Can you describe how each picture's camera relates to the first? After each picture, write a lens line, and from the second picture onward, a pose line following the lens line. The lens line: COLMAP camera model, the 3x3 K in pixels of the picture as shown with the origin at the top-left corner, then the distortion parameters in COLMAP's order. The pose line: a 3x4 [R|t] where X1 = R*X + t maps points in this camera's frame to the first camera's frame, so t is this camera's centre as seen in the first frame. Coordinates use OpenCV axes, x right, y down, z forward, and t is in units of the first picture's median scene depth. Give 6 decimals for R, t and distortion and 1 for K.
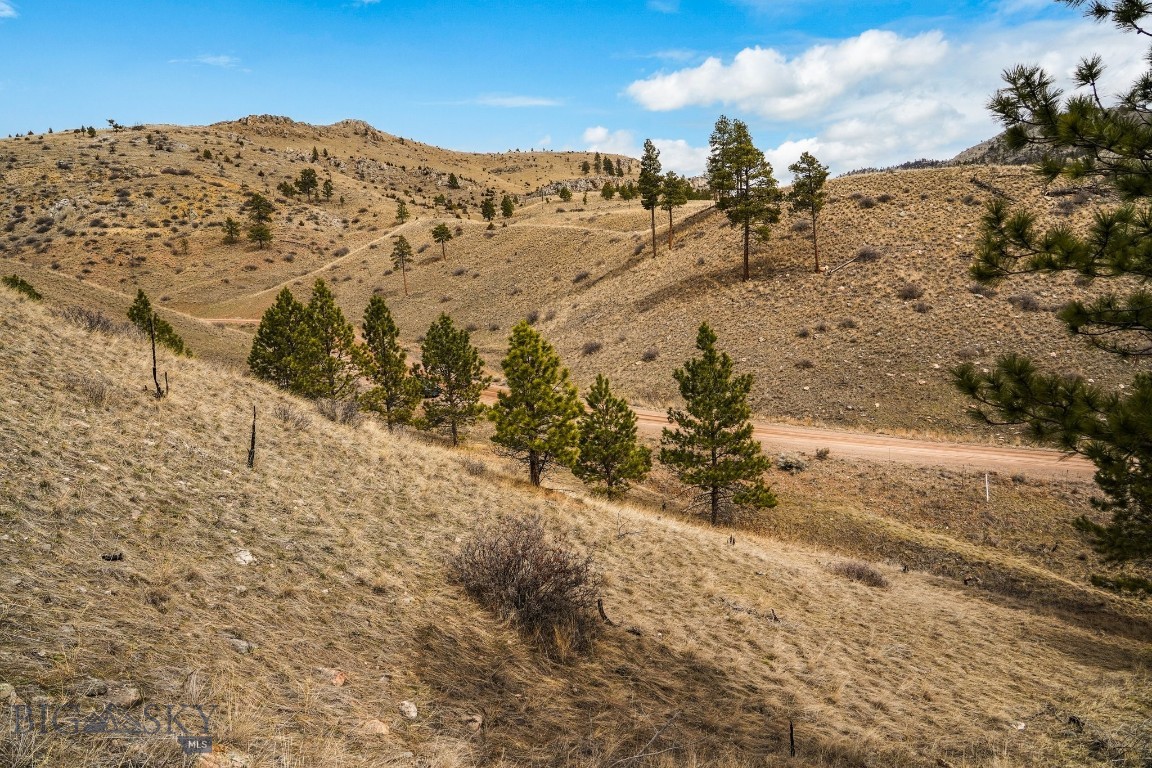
lens RADIAL K [[776.0, 0, 579.2], [0, 776.0, 389.6], [0, 0, 1]] dist [-0.030445, 0.017251]
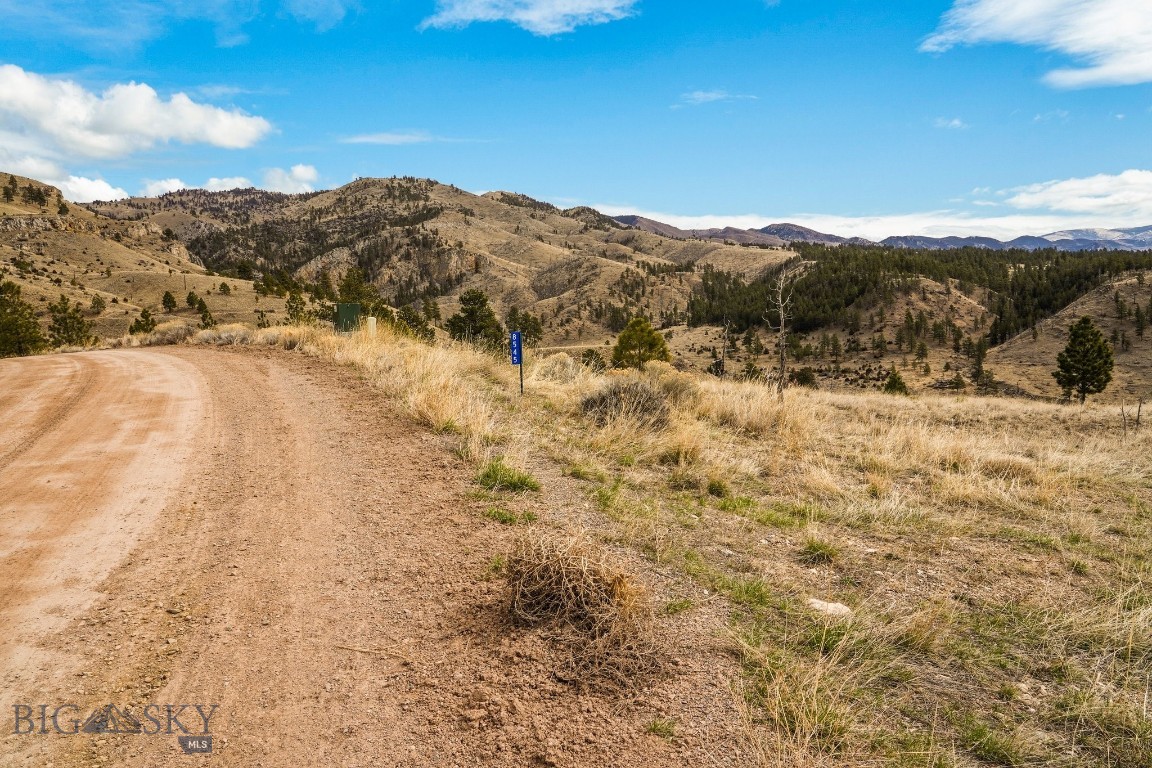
lens RADIAL K [[786.6, 0, 579.3], [0, 786.6, 386.4], [0, 0, 1]] dist [-0.025021, 0.008582]
pose [[0.668648, -0.031087, 0.742929, -0.588753], [0.051213, 0.998678, -0.004305, -0.078332], [-0.741813, 0.040926, 0.669357, -0.193044]]
